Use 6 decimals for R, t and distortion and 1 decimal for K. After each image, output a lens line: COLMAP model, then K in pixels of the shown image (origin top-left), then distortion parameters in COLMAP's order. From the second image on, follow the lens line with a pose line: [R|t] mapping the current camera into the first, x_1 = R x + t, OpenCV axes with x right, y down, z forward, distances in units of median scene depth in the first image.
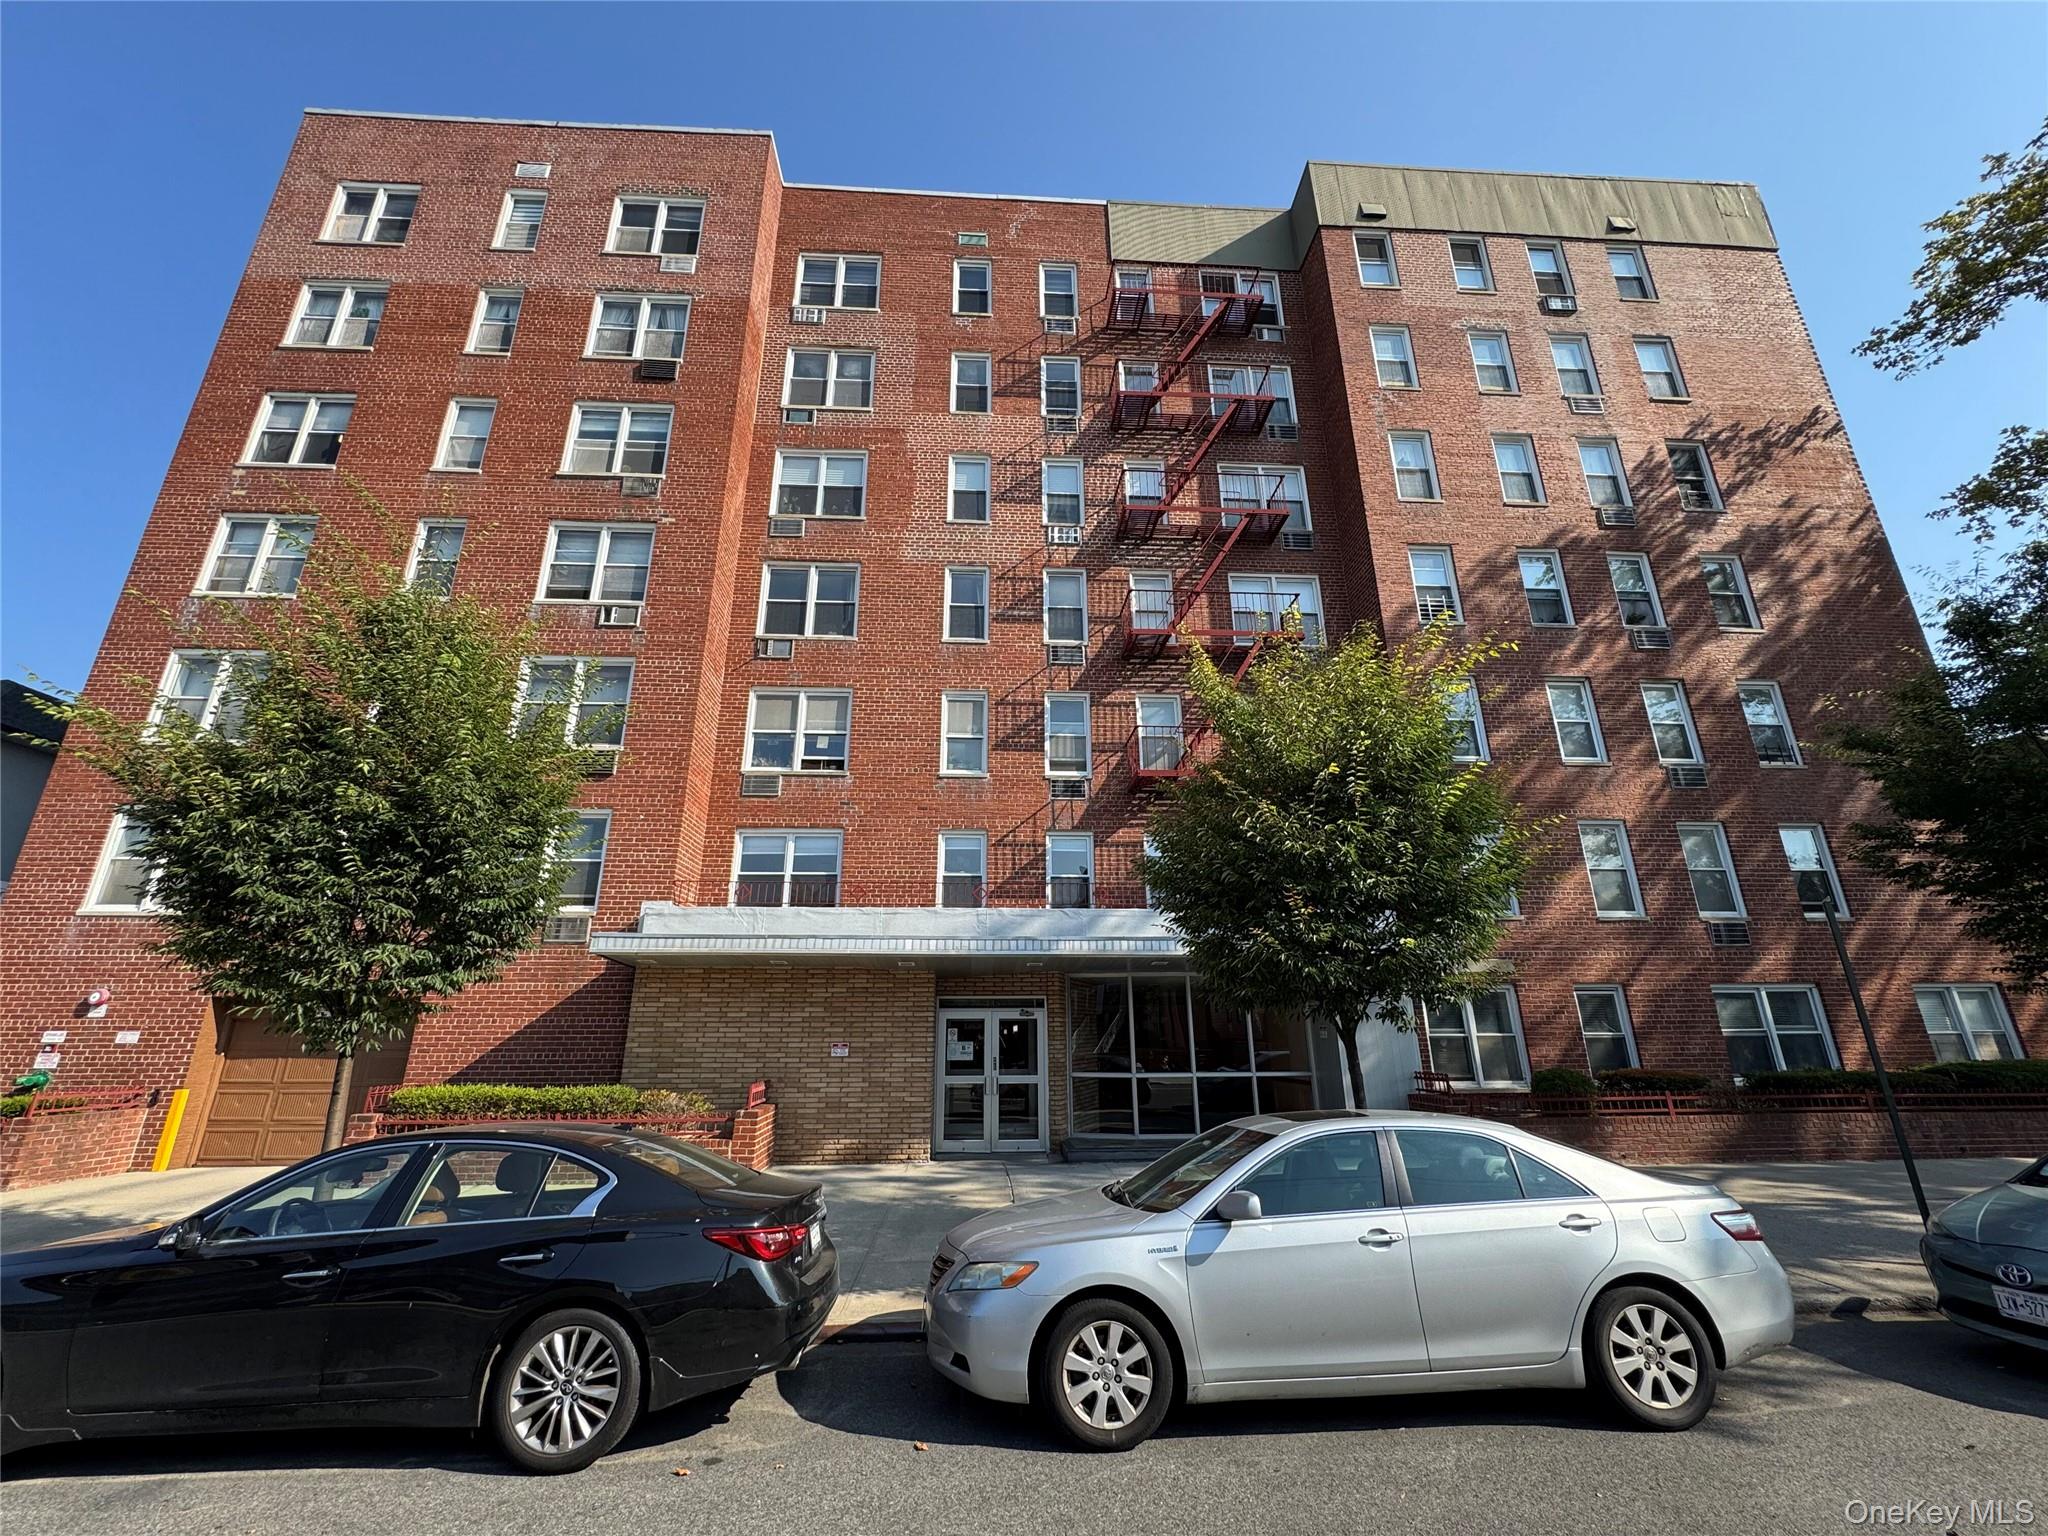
lens RADIAL K [[823.4, 0, 1024.4], [0, 823.4, 769.2], [0, 0, 1]] dist [-0.000686, -0.000296]
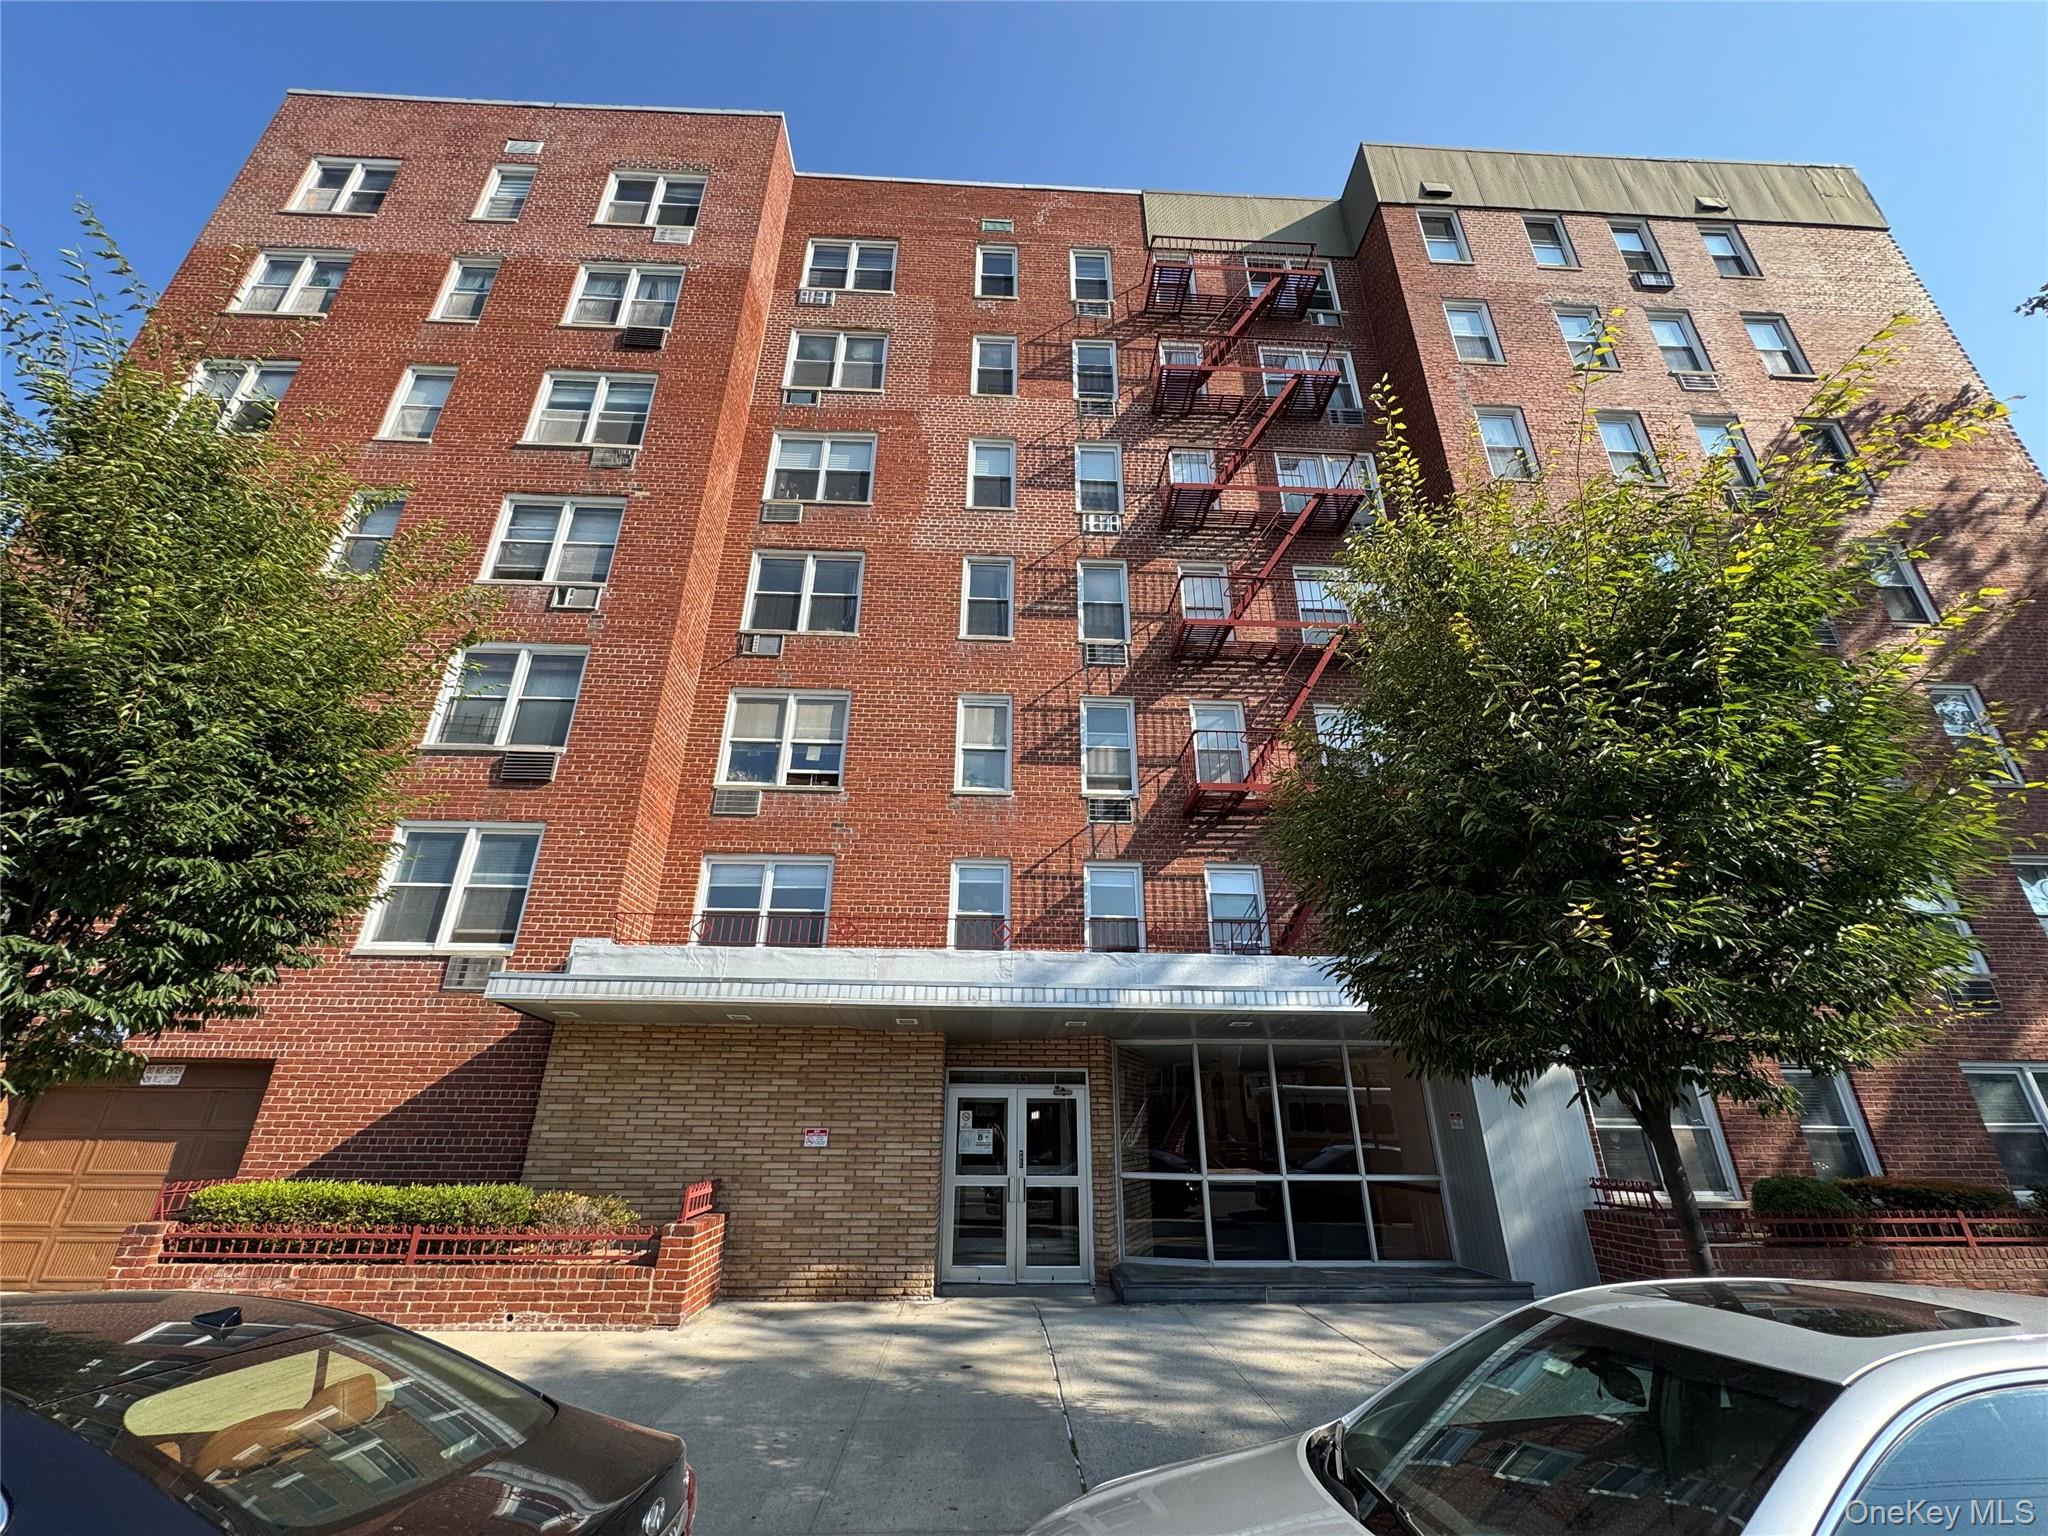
lens RADIAL K [[823.4, 0, 1023.5], [0, 823.4, 768.1], [0, 0, 1]] dist [-0.000686, -0.000296]
pose [[0.999863, 0.004896, -0.015803, -0.020865], [-0.006388, 0.995384, -0.095758, 0.063351], [0.015261, 0.095846, 0.995279, 0.186193]]
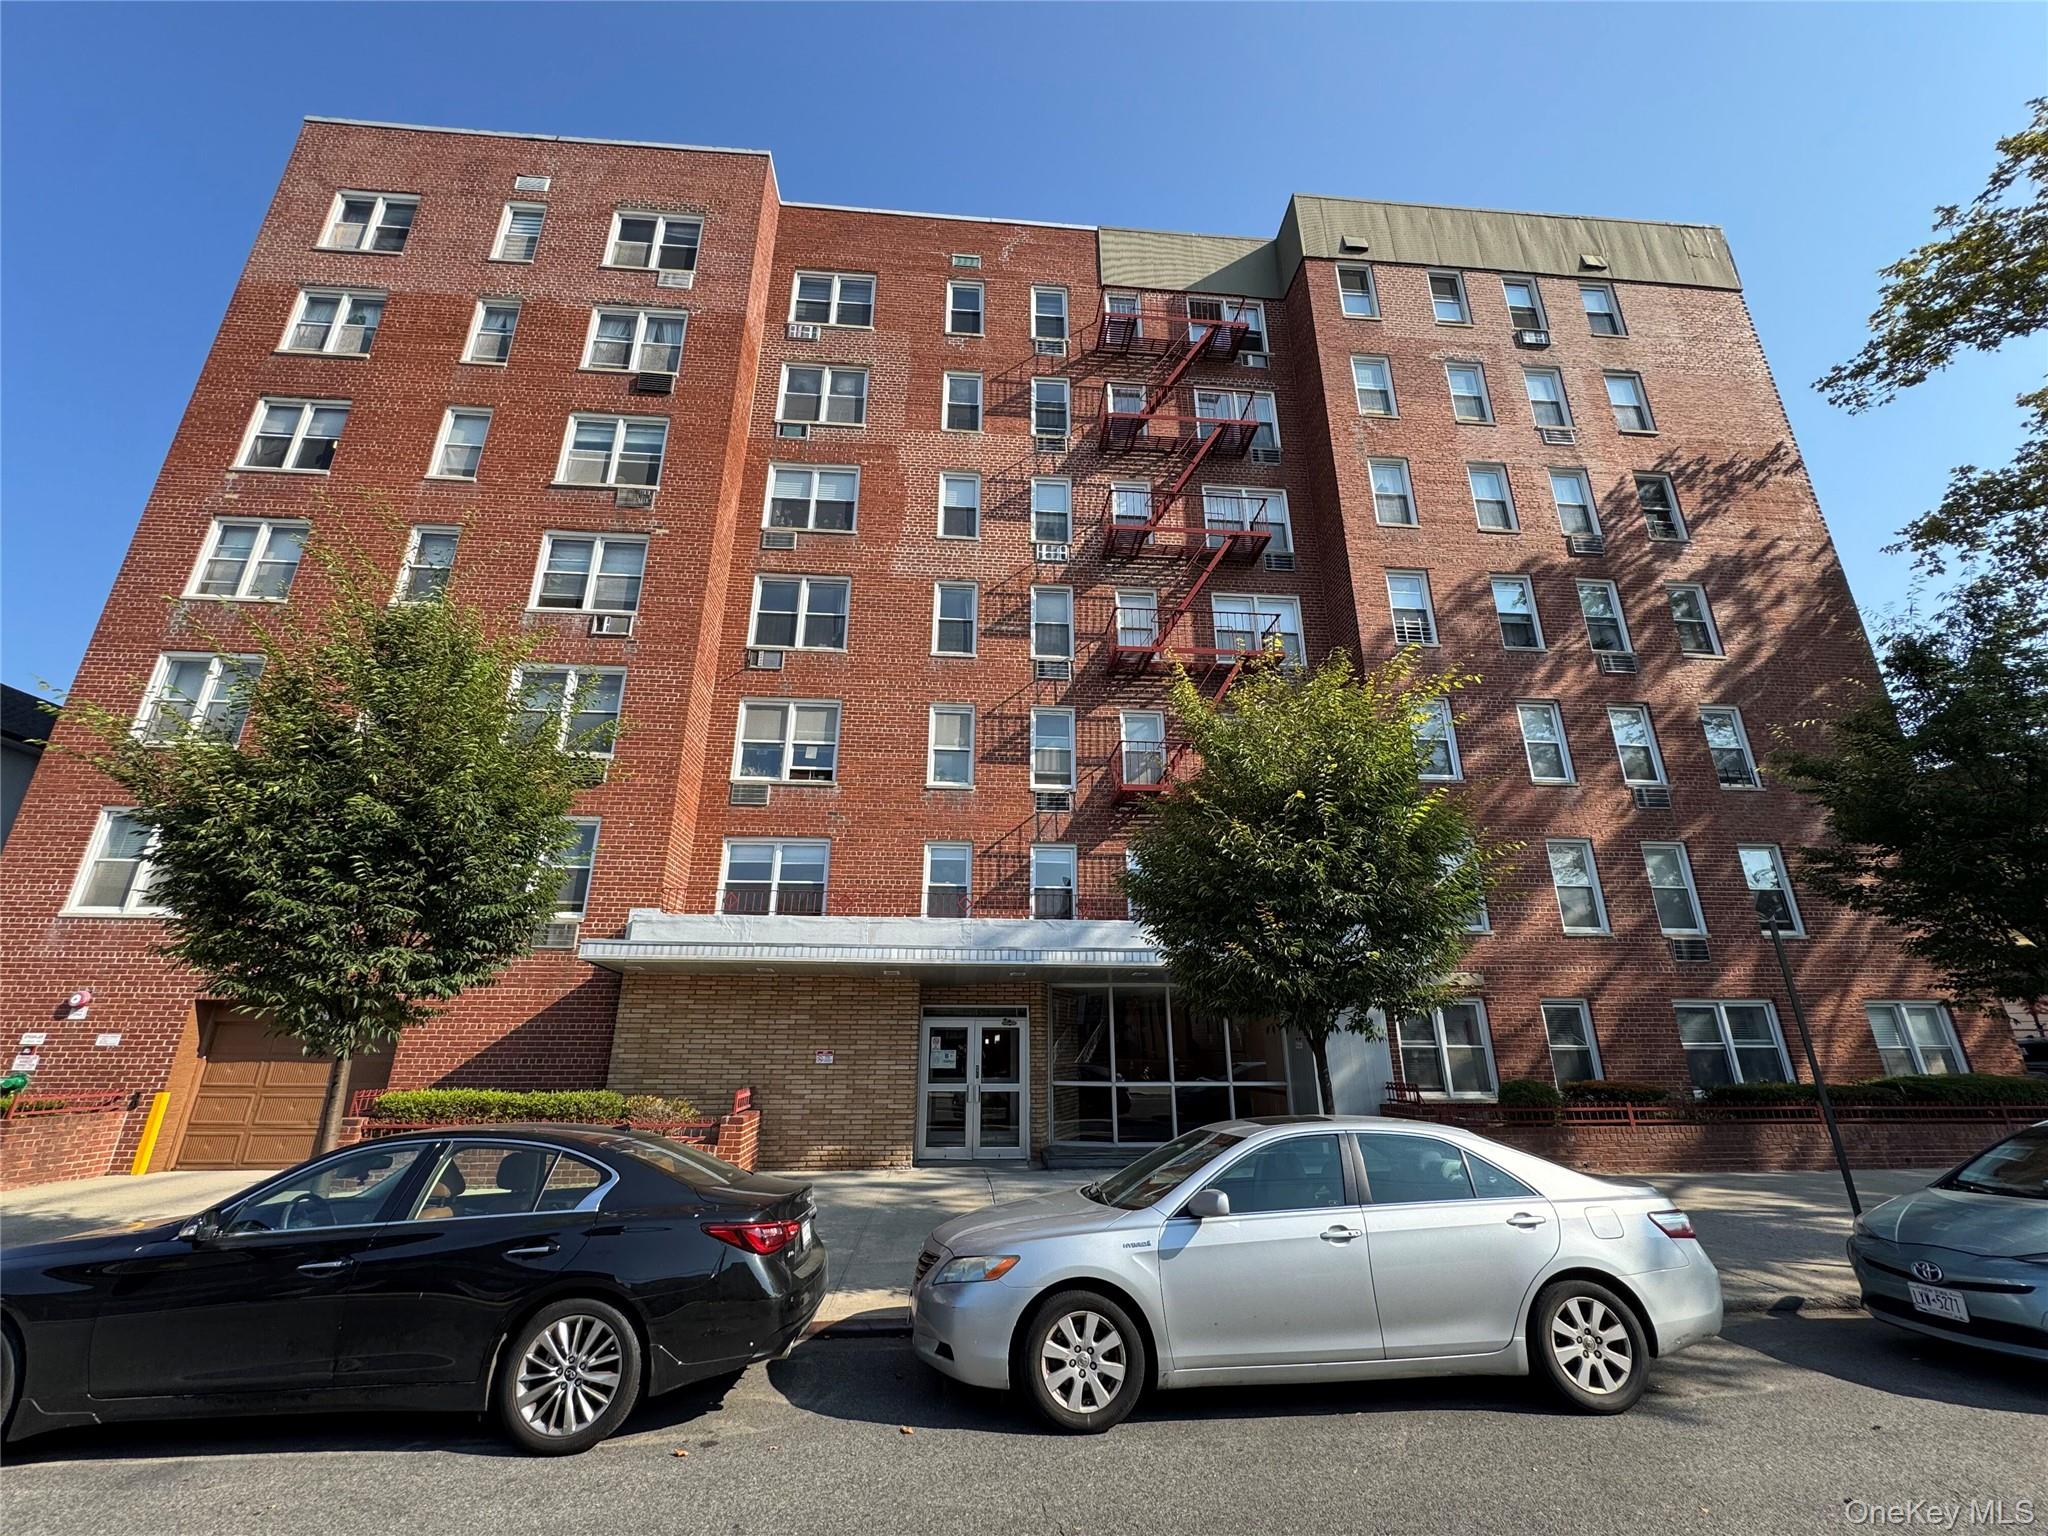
lens RADIAL K [[823.4, 0, 1024.6], [0, 823.4, 769.1], [0, 0, 1]] dist [-0.000686, -0.000296]
pose [[0.999735, 0.013316, 0.018780, -0.001436], [-0.013100, 0.999847, -0.011576, -0.004396], [-0.018931, 0.011327, 0.999757, -0.018666]]
